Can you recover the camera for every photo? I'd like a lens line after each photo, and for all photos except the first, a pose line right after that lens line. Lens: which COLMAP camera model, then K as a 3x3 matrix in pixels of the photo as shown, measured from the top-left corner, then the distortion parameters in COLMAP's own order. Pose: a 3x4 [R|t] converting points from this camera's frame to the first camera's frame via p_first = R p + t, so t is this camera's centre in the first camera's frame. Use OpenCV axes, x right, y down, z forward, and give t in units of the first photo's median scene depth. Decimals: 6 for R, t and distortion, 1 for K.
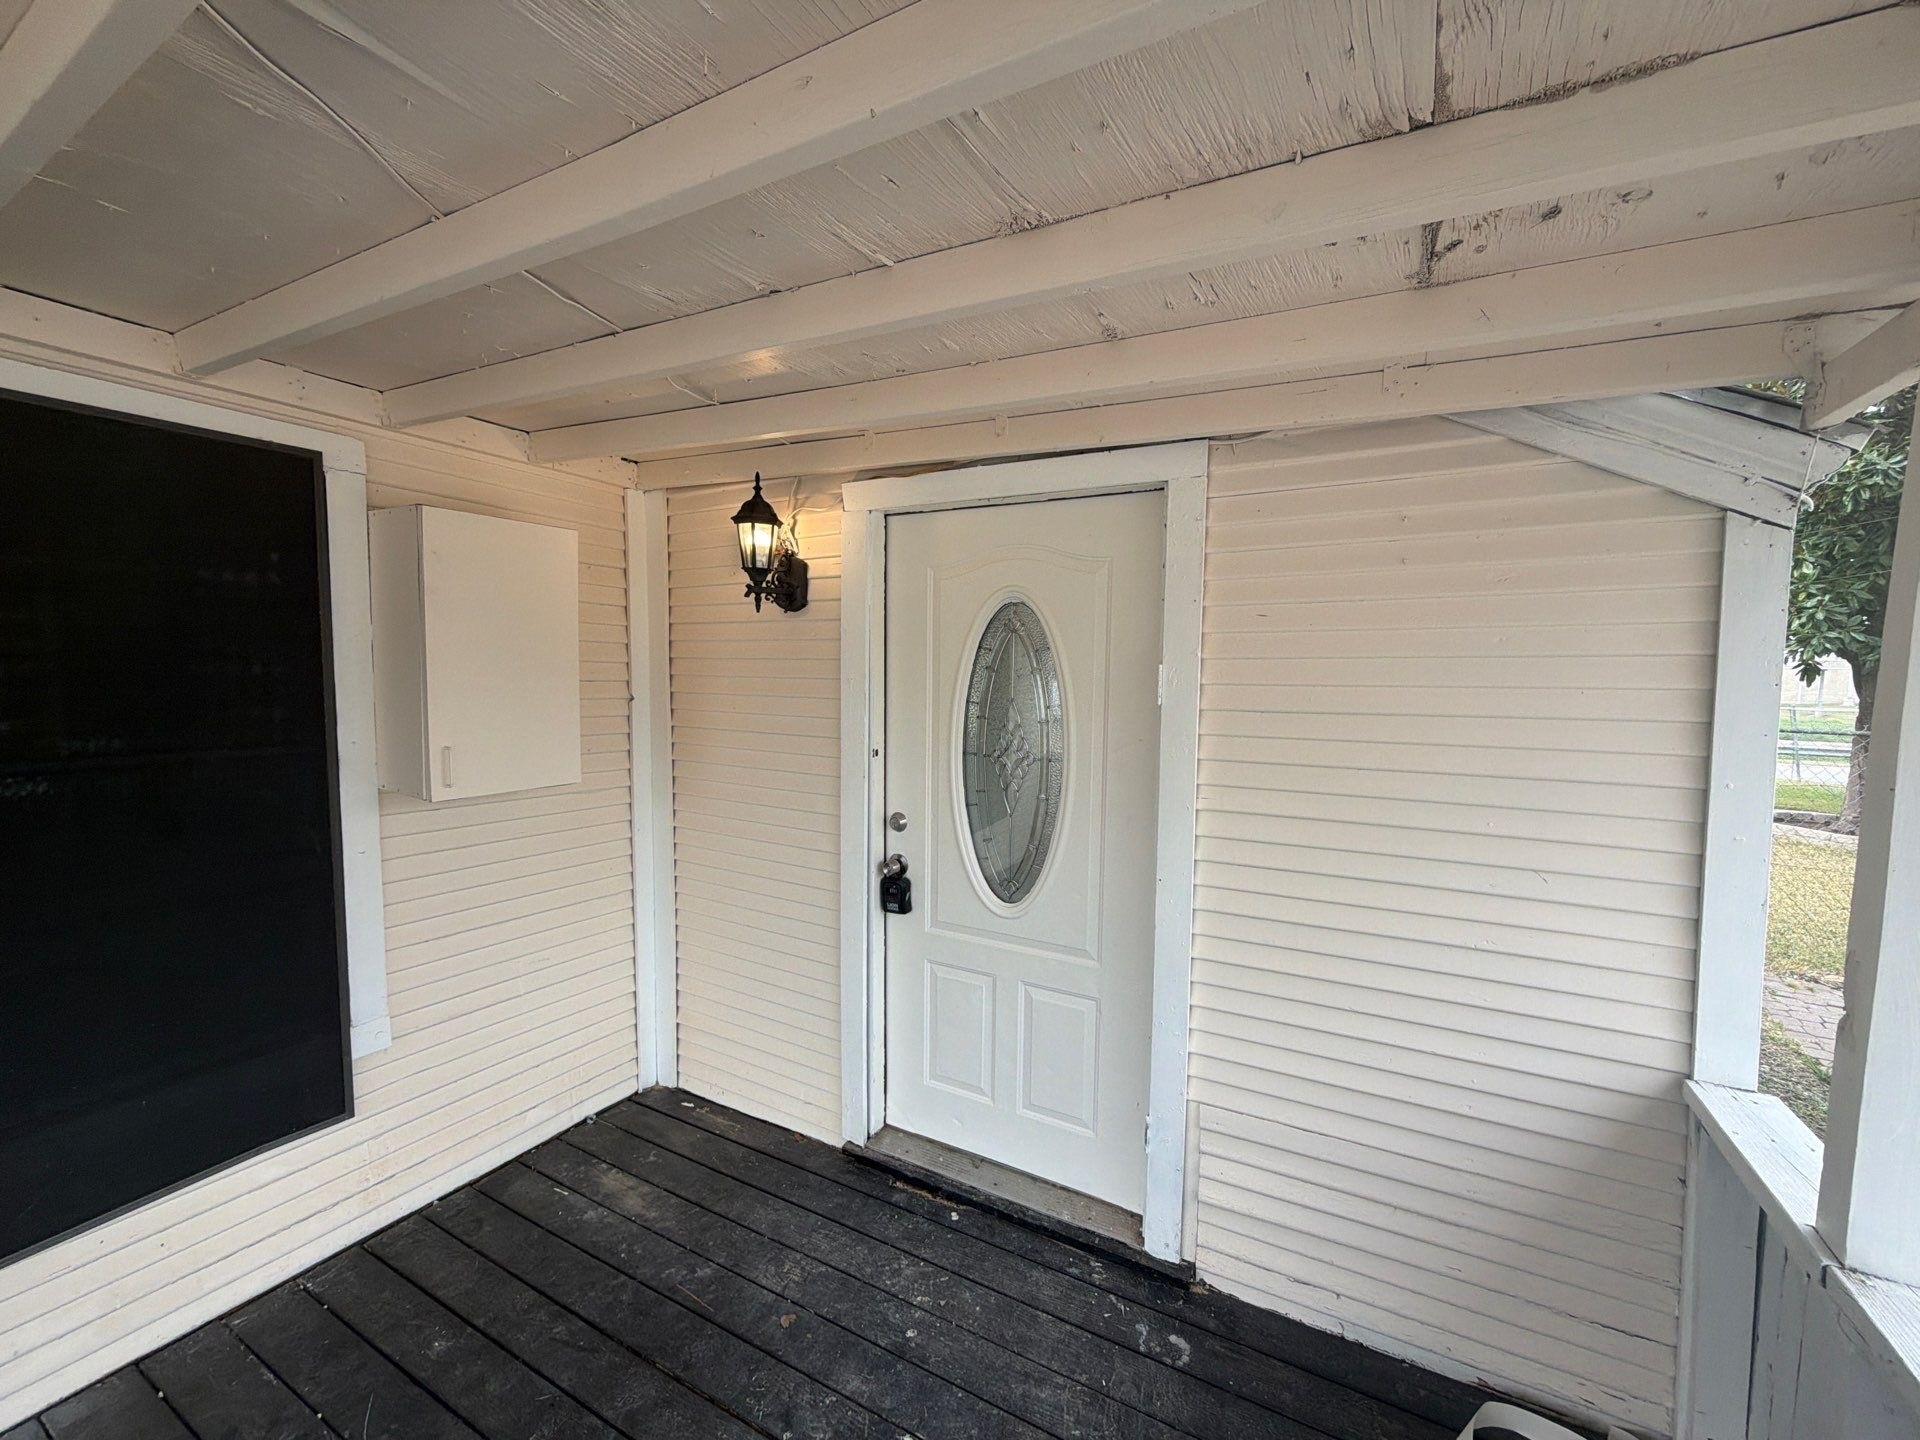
lens RADIAL K [[774.4, 0, 967.2], [0, 774.4, 718.7], [0, 0, 1]] dist [0.008034, 0.000299]
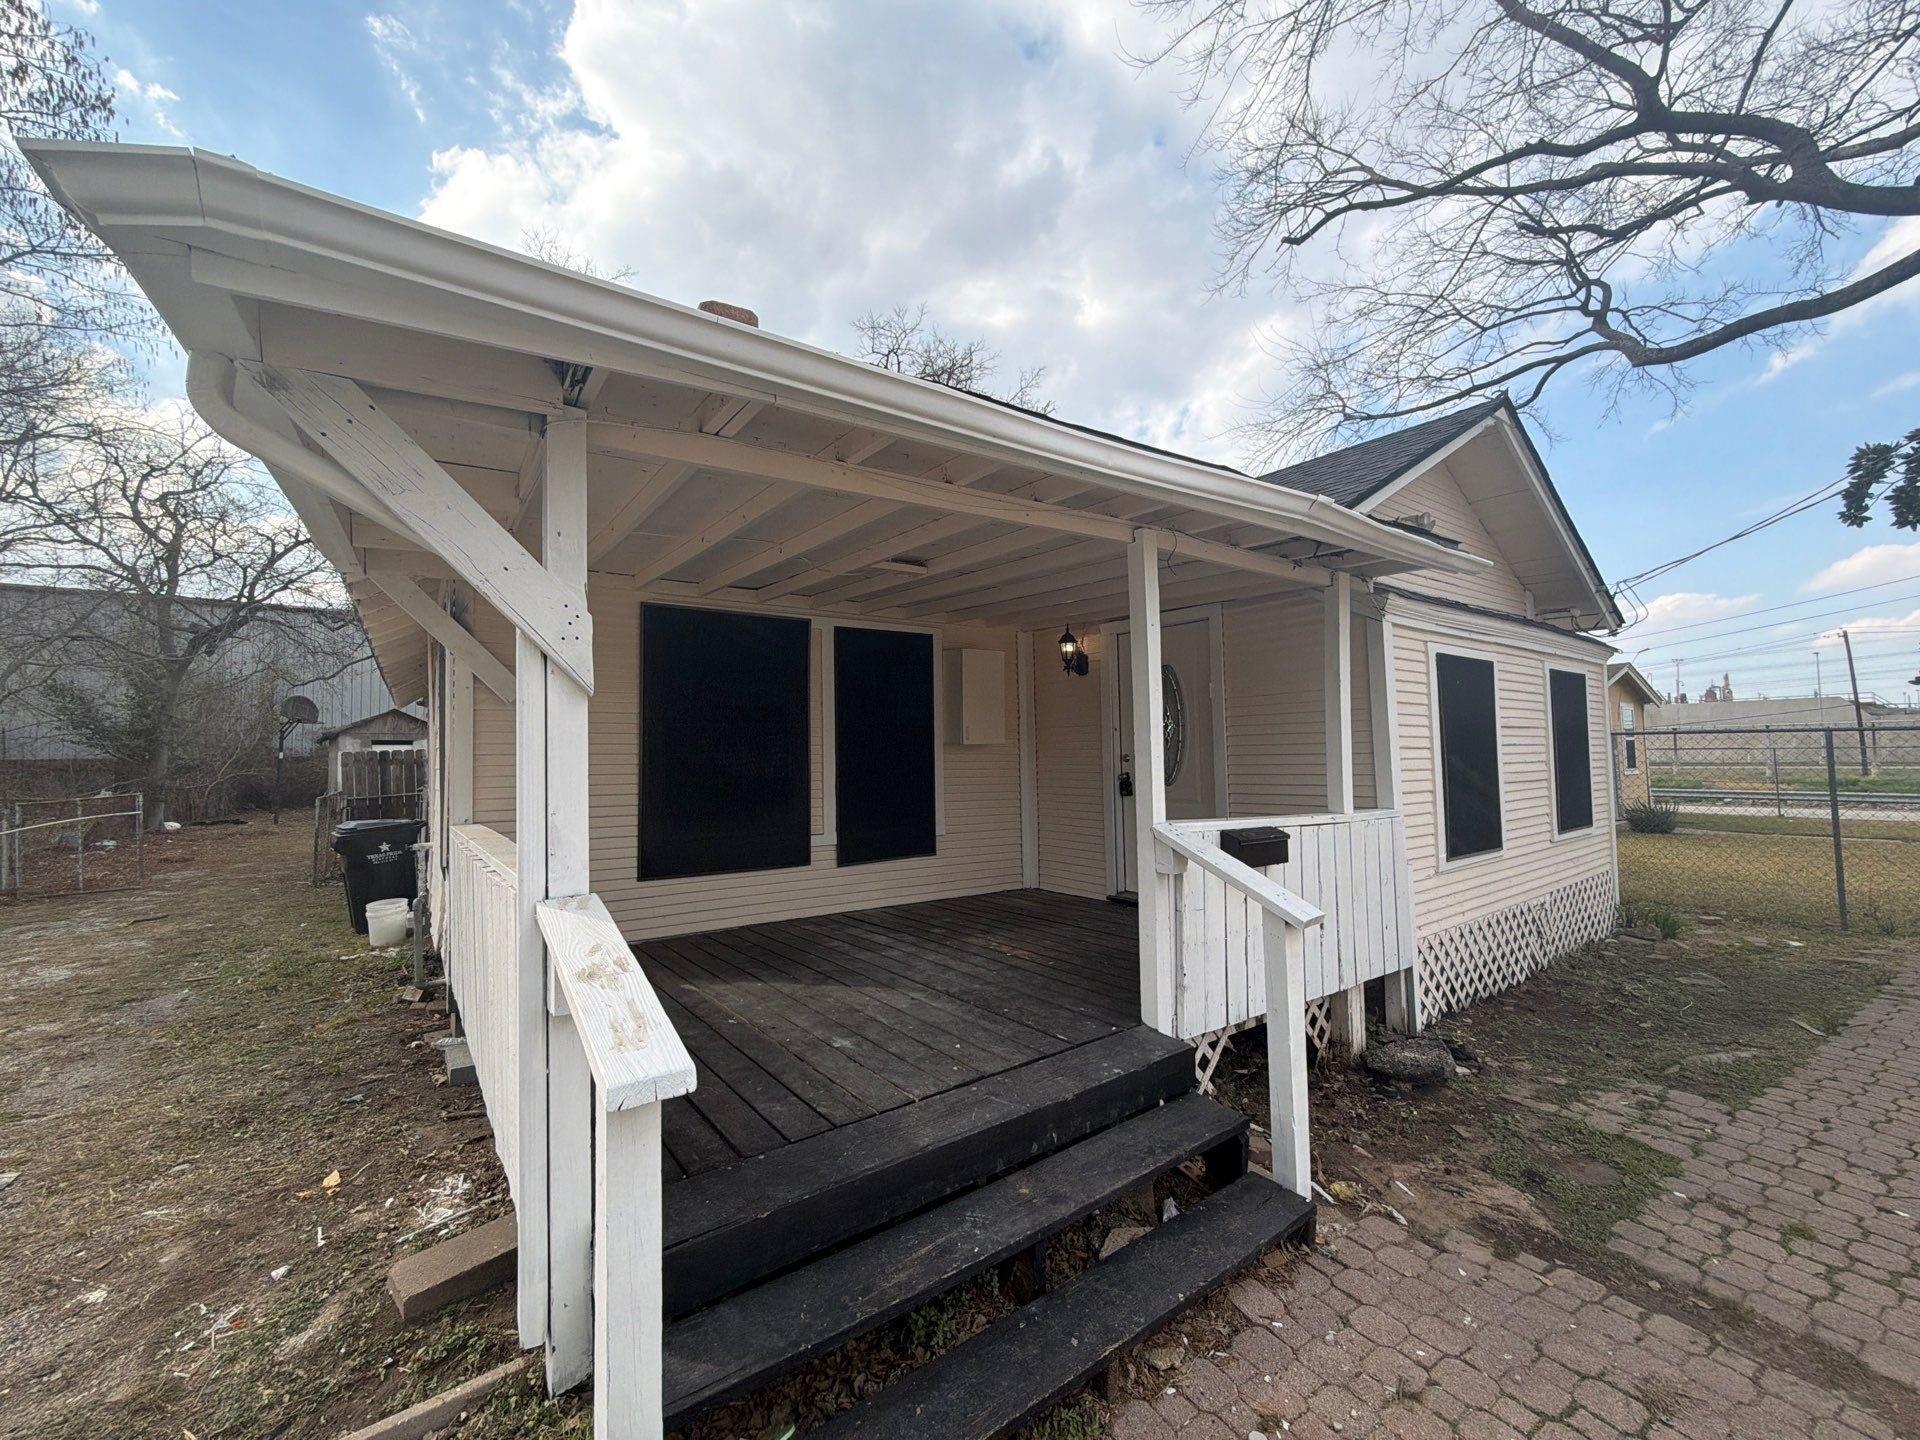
lens RADIAL K [[774.4, 0, 953.7], [0, 774.4, 720.7], [0, 0, 1]] dist [0.008034, 0.000299]
pose [[0.904774, -0.041497, -0.423865, 0.480299], [-0.005398, 0.994045, -0.108840, 0.300153], [0.425857, 0.100764, 0.899162, -1.499155]]
